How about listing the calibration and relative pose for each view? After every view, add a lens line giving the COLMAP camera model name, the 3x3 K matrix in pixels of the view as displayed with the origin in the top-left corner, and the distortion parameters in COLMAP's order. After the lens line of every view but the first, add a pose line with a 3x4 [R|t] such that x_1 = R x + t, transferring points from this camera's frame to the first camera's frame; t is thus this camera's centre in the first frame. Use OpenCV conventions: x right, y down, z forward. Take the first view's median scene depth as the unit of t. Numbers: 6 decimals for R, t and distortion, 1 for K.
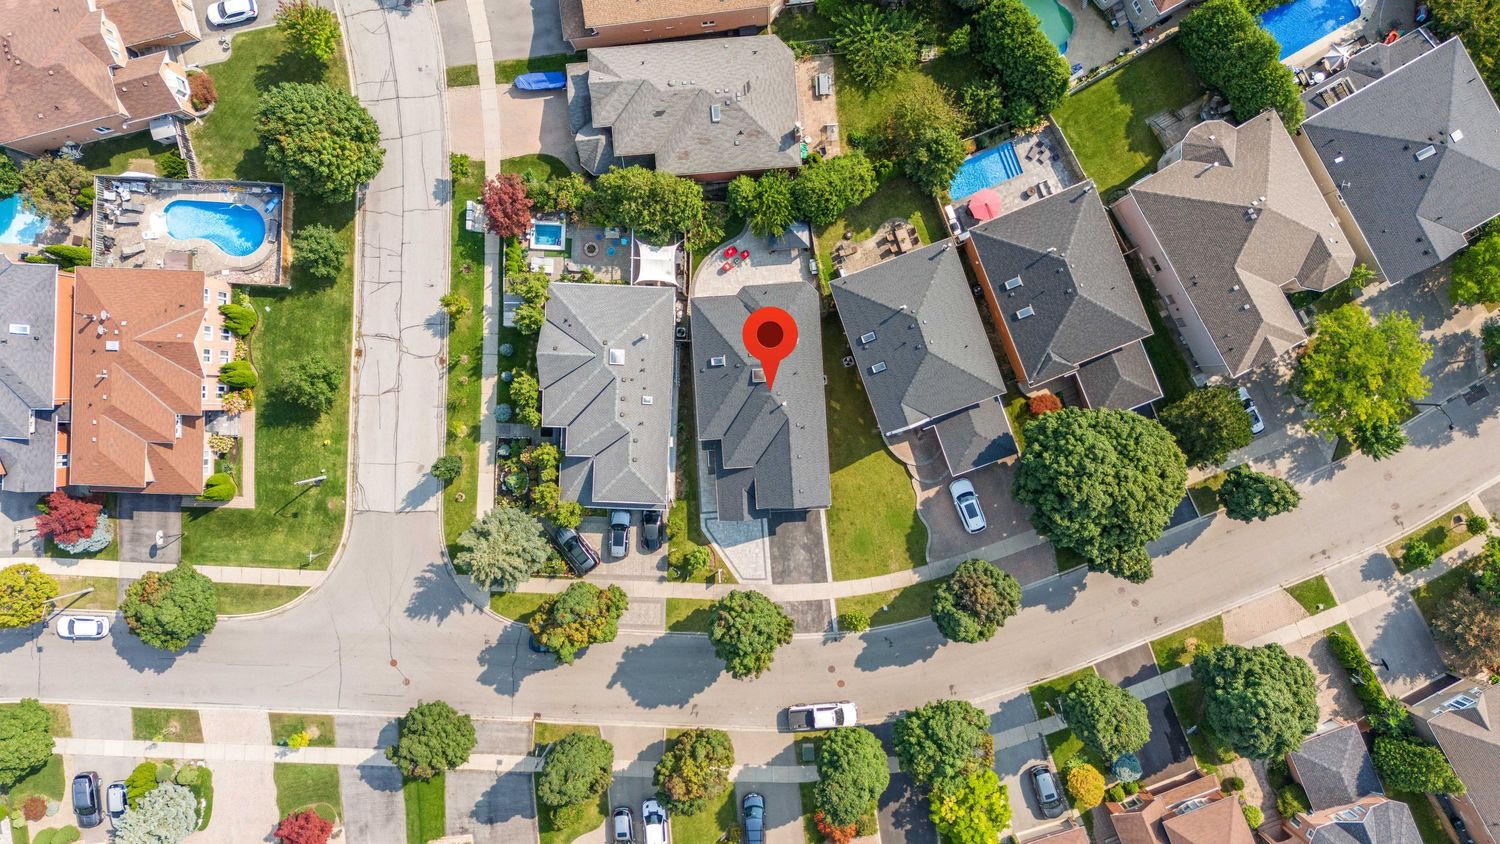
lens RADIAL K [[1096.7, 0, 752.9], [0, 1096.7, 421.1], [0, 0, 1]] dist [0.078405, -0.091935]
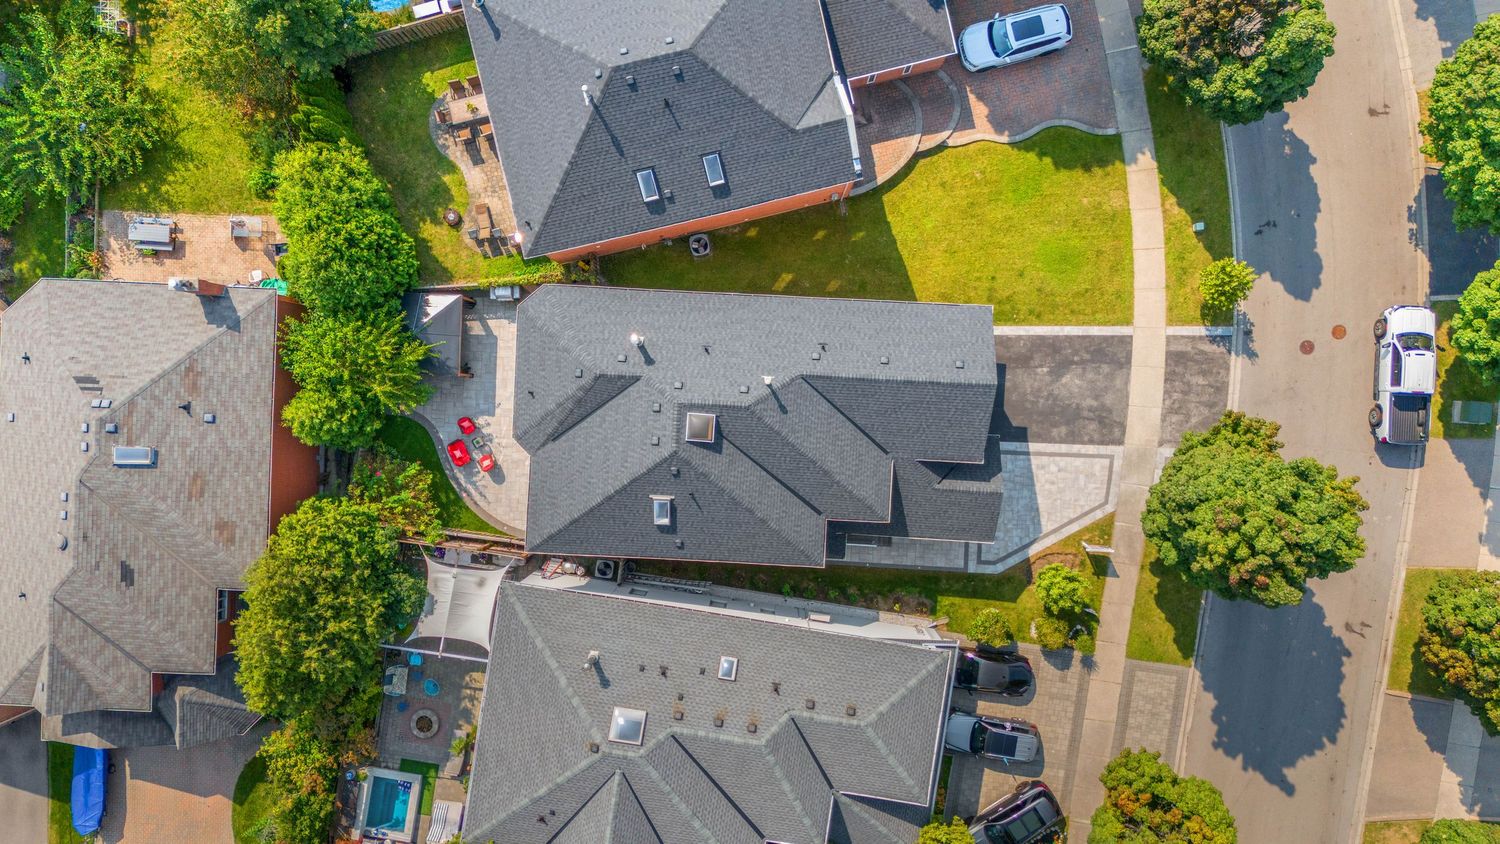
lens RADIAL K [[1107.8, 0, 752.0], [0, 1107.8, 420.9], [0, 0, 1]] dist [0.061823, -0.065678]
pose [[0.113485, -0.993540, -0.000232, 0.010012], [0.993010, 0.113432, -0.032623, -0.005002], [0.032438, 0.003472, 0.999468, 0.493531]]
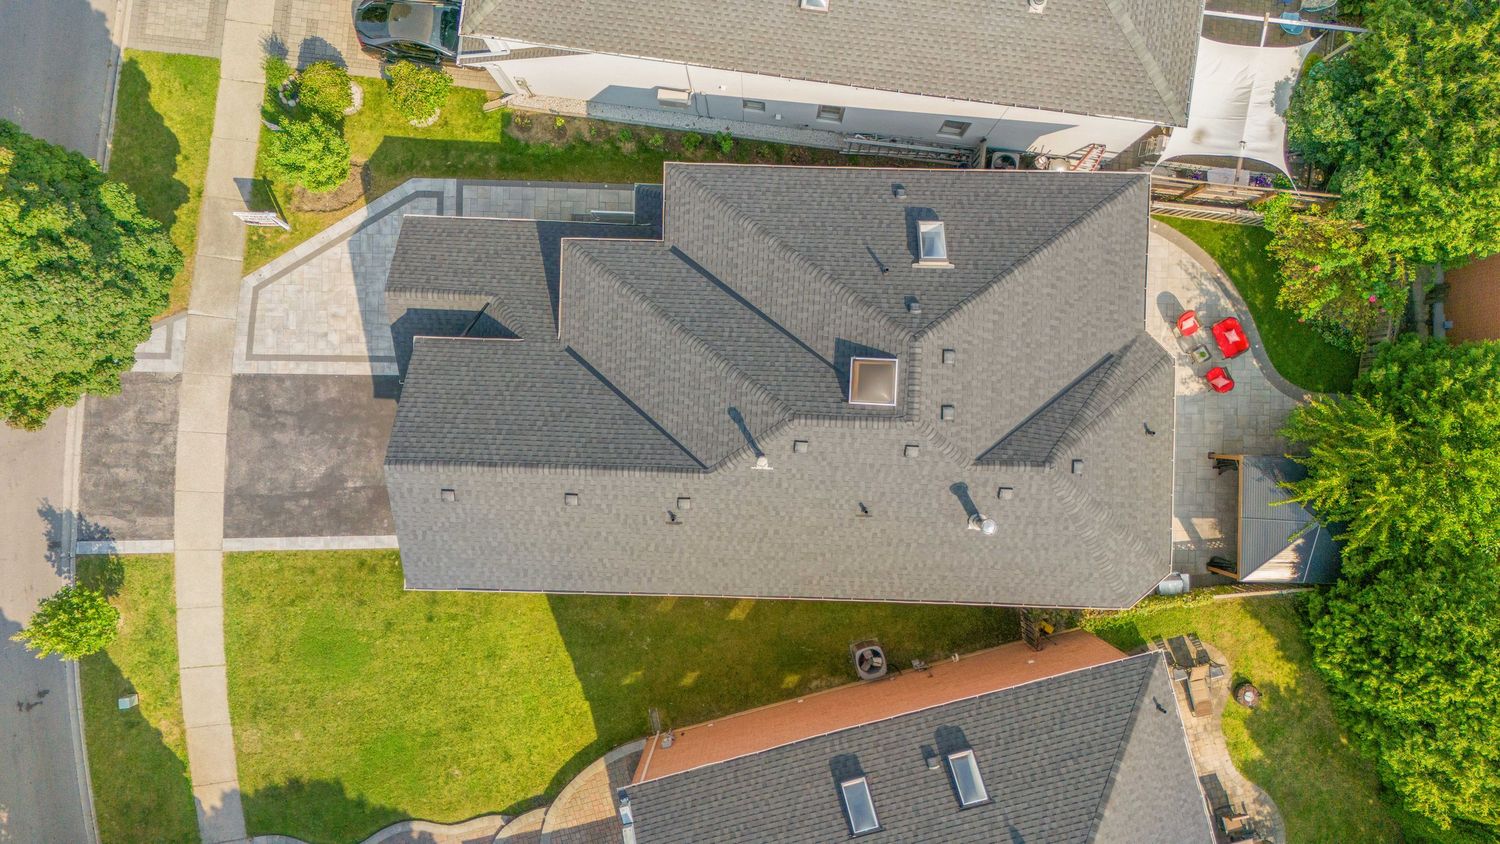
lens RADIAL K [[1107.8, 0, 752.0], [0, 1107.8, 420.9], [0, 0, 1]] dist [0.061823, -0.065678]
pose [[-0.089469, 0.995882, 0.014615, 0.012961], [-0.995931, -0.089295, -0.012167, -0.008183], [-0.010811, -0.015645, 0.999819, 0.665120]]
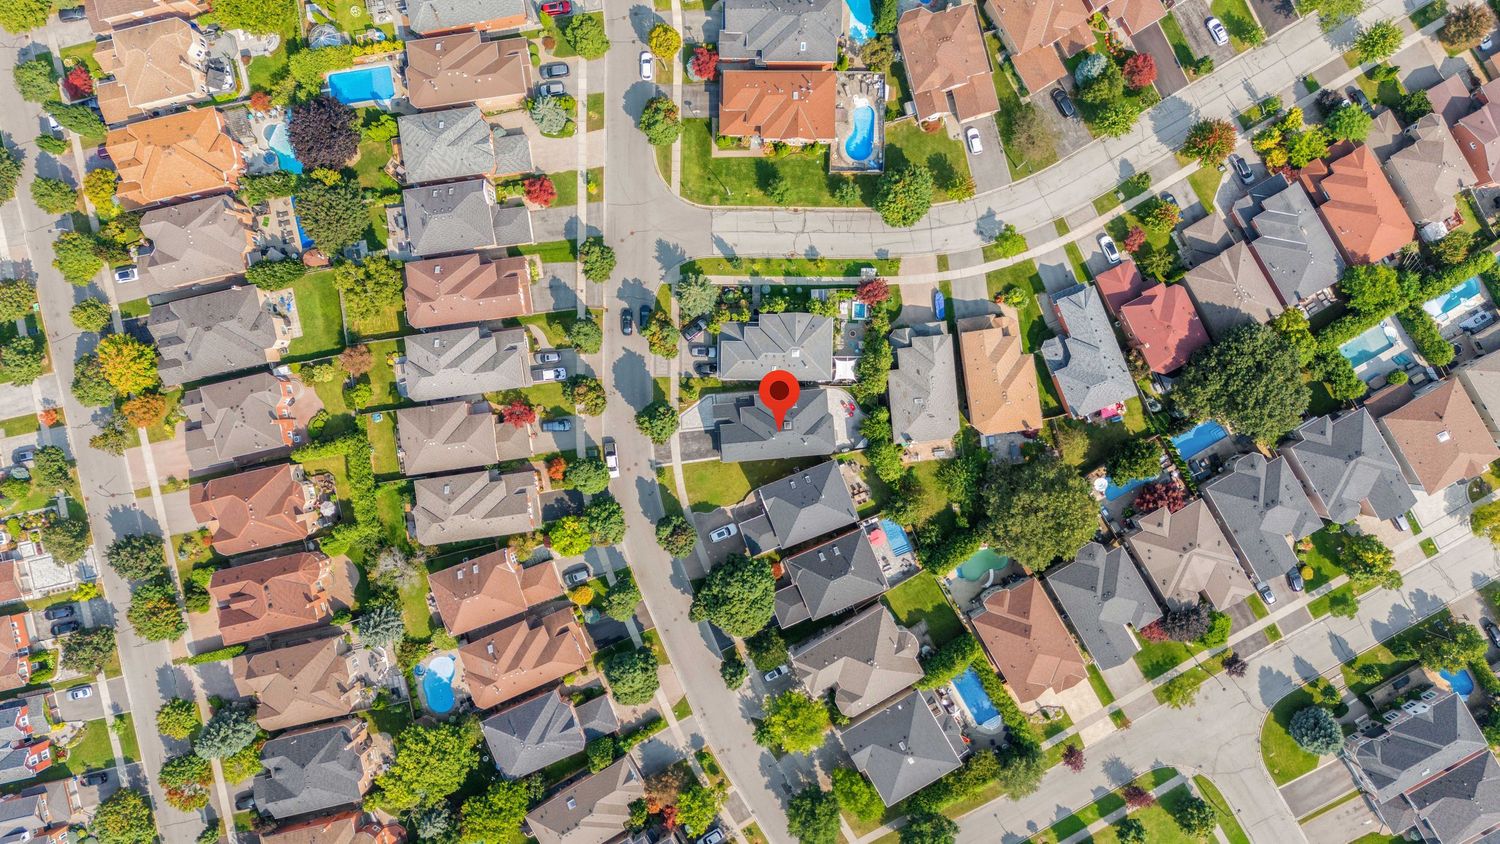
lens RADIAL K [[1096.7, 0, 752.9], [0, 1096.7, 421.1], [0, 0, 1]] dist [0.078405, -0.091935]
pose [[0.023839, 0.998686, 0.045364, -0.087122], [-0.999692, 0.023498, 0.008046, 0.005017], [0.006969, -0.045542, 0.998938, -0.918883]]
